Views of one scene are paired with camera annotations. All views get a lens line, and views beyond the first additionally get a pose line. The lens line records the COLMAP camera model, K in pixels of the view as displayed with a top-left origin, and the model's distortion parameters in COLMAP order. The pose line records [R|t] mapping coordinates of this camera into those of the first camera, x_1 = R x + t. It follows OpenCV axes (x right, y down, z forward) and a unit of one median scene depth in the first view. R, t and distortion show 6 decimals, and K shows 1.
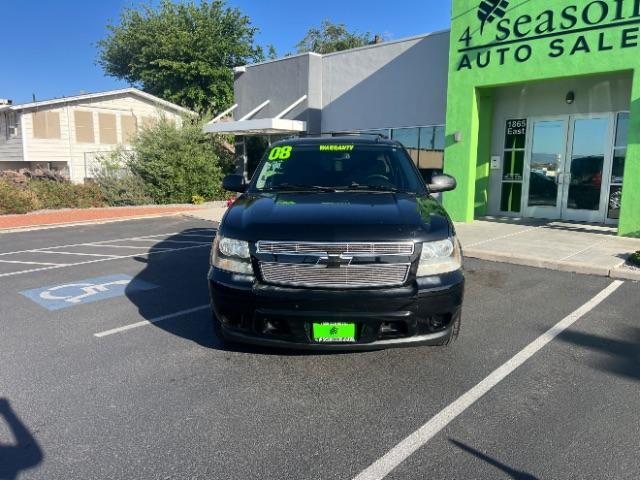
lens RADIAL K [[480.8, 0, 322.5], [0, 480.8, 238.9], [0, 0, 1]] dist [0.049534, -0.056343]
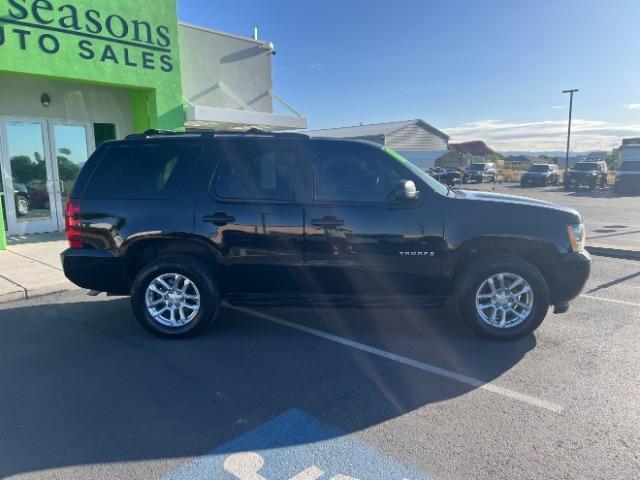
lens RADIAL K [[480.8, 0, 309.8], [0, 480.8, 241.7], [0, 0, 1]] dist [0.049534, -0.056343]
pose [[0.019236, -0.150673, 0.988396, -0.543333], [0.167298, 0.975127, 0.145394, -0.094886], [-0.985719, 0.162560, 0.043964, 0.620638]]
